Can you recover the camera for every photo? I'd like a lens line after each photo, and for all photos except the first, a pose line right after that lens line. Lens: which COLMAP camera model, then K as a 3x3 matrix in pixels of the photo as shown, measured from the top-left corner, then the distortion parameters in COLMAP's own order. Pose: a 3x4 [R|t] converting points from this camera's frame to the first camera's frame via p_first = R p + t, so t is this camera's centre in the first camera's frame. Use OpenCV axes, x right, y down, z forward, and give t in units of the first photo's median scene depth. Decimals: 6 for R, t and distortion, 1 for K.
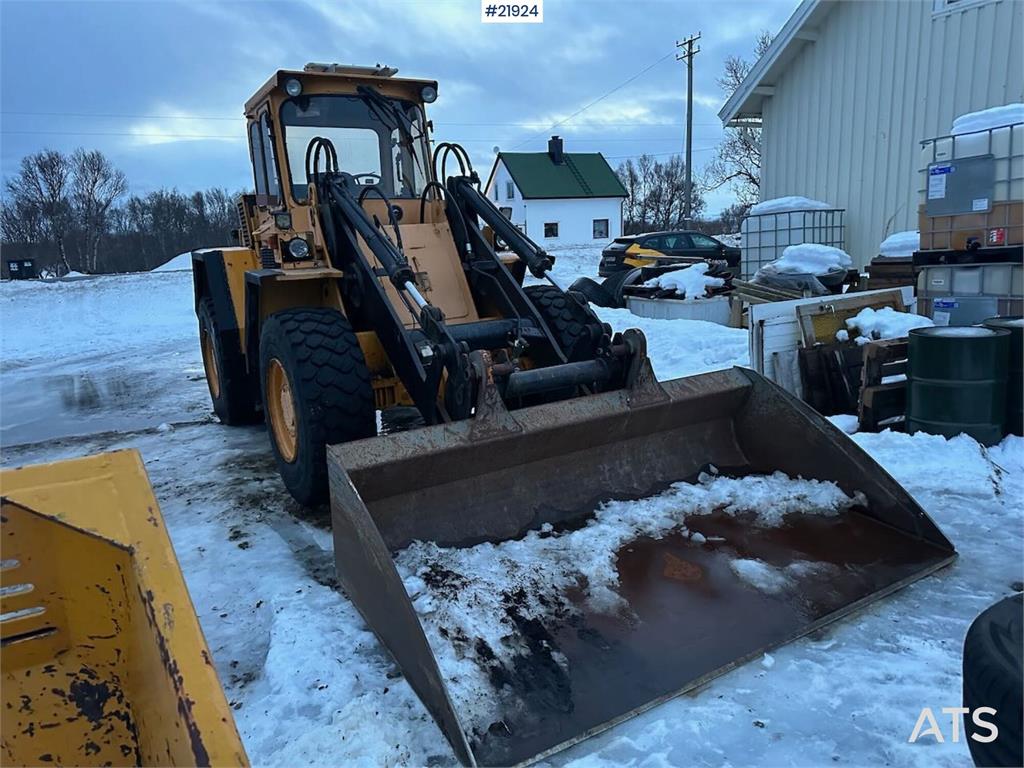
lens RADIAL K [[710.7, 0, 510.8], [0, 710.7, 381.2], [0, 0, 1]] dist [0.091906, -0.115790]
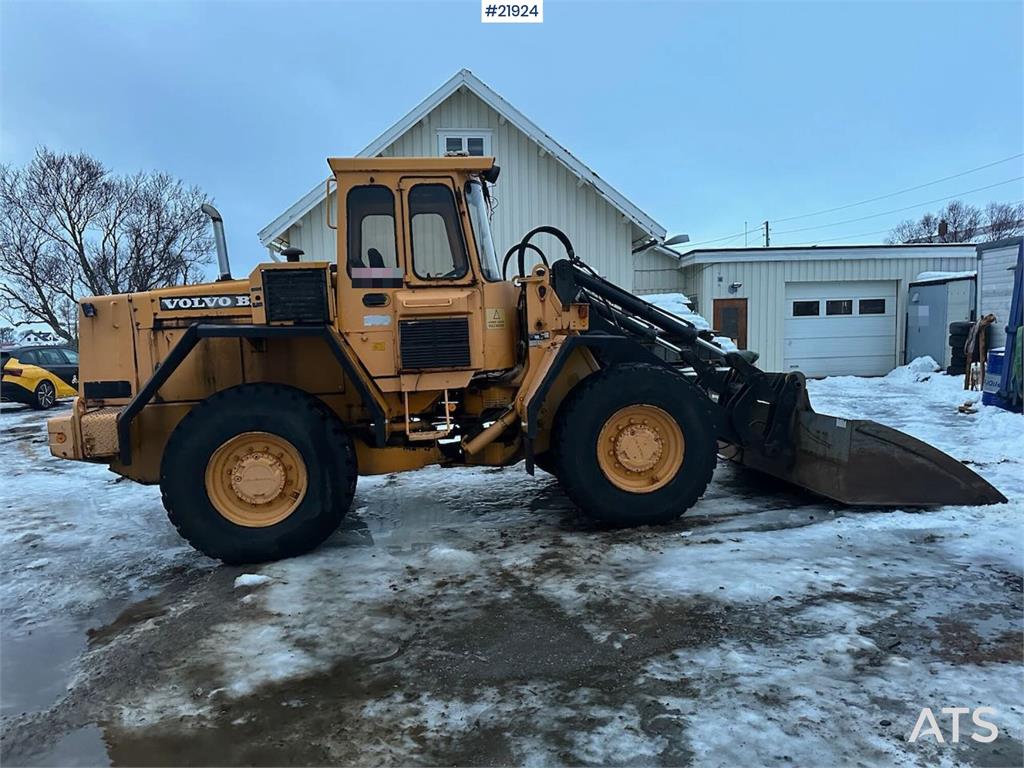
lens RADIAL K [[710.2, 0, 512.0], [0, 710.2, 384.0], [0, 0, 1]] dist [0.186687, -0.371499]
pose [[0.383283, -0.035479, 0.922949, -1.664578], [0.197813, 0.979229, -0.044506, -0.060150], [-0.902199, 0.199630, 0.382340, 0.804552]]
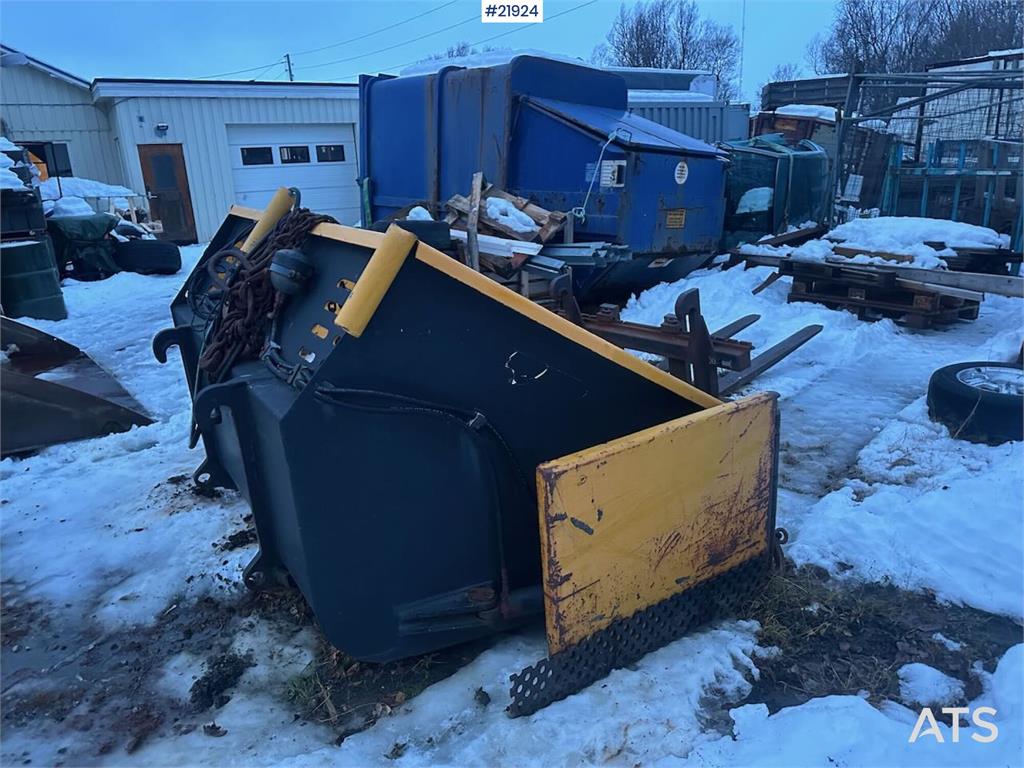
lens RADIAL K [[731.3, 0, 512.0], [0, 731.3, 384.0], [0, 0, 1]] dist [0.016055, -0.004104]
pose [[-0.128950, -0.239920, 0.962190, -1.133925], [0.253583, 0.930053, 0.265891, 0.079022], [-0.958680, 0.278282, -0.059091, 0.067269]]
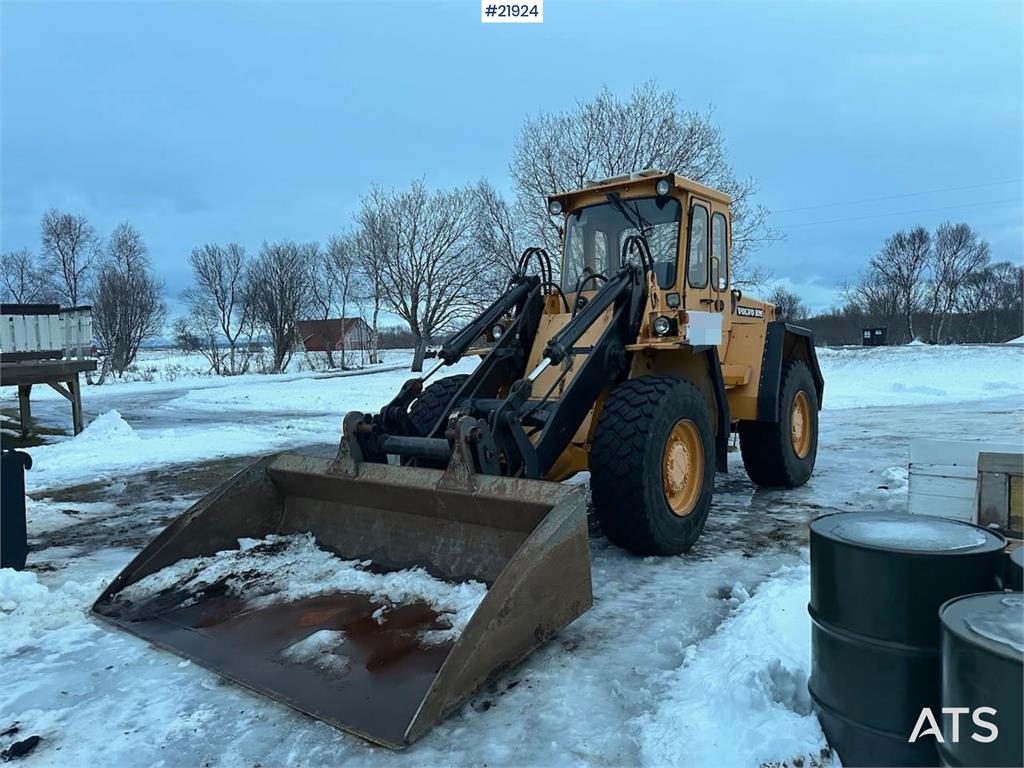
lens RADIAL K [[721.0, 0, 517.8], [0, 721.0, 383.8], [0, 0, 1]] dist [0.071777, -0.095774]
pose [[0.372251, 0.090761, -0.923684, 1.132207], [-0.171514, 0.984794, 0.027644, -0.158150], [0.912147, 0.148134, 0.382157, 0.634205]]
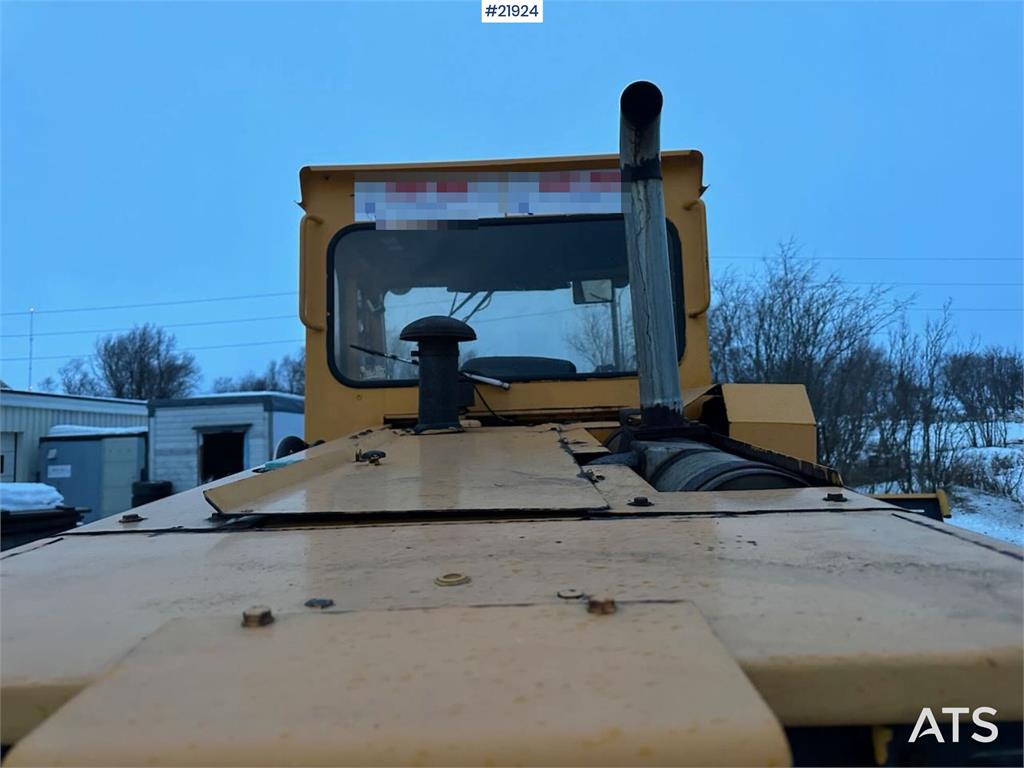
lens RADIAL K [[725.7, 0, 507.0], [0, 725.7, 381.0], [0, 0, 1]] dist [0.021219, -0.030842]
pose [[-0.846494, 0.118167, 0.519119, -0.707837], [0.177074, 0.982035, 0.065202, -0.477777], [-0.502088, 0.147115, -0.852212, 2.104220]]
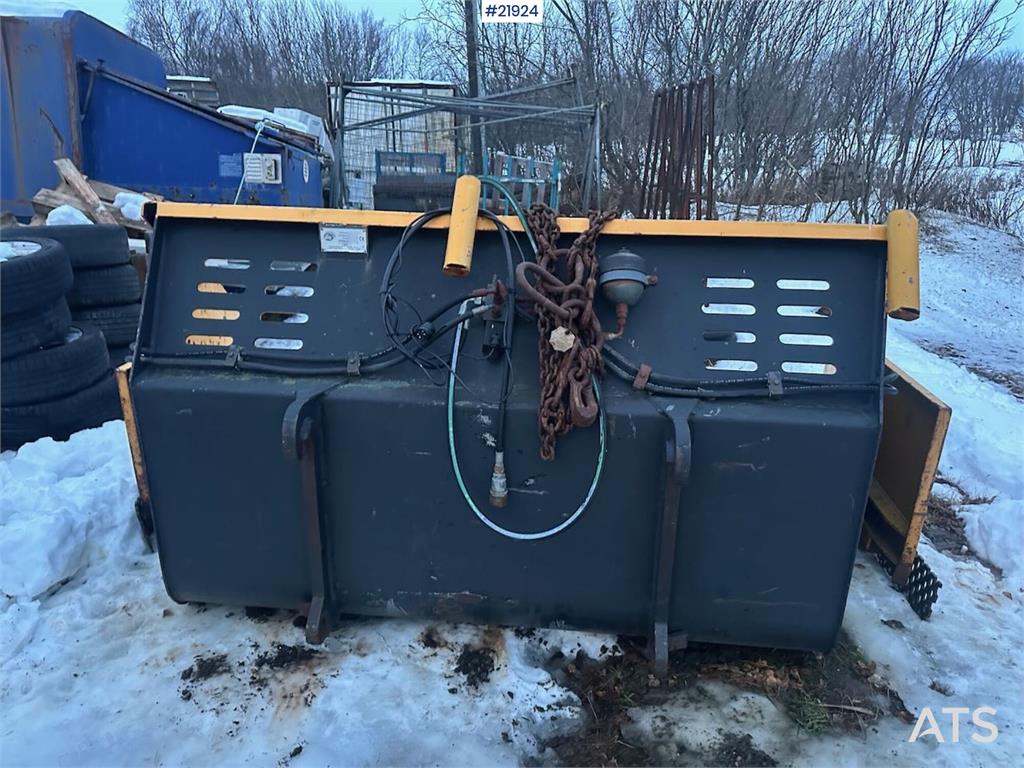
lens RADIAL K [[721.0, 0, 517.8], [0, 721.0, 383.8], [0, 0, 1]] dist [0.071777, -0.095774]
pose [[-0.872296, -0.112564, 0.475846, -0.668900], [0.130141, 0.884600, 0.447824, -0.061035], [-0.471343, 0.452562, -0.756983, 0.631978]]
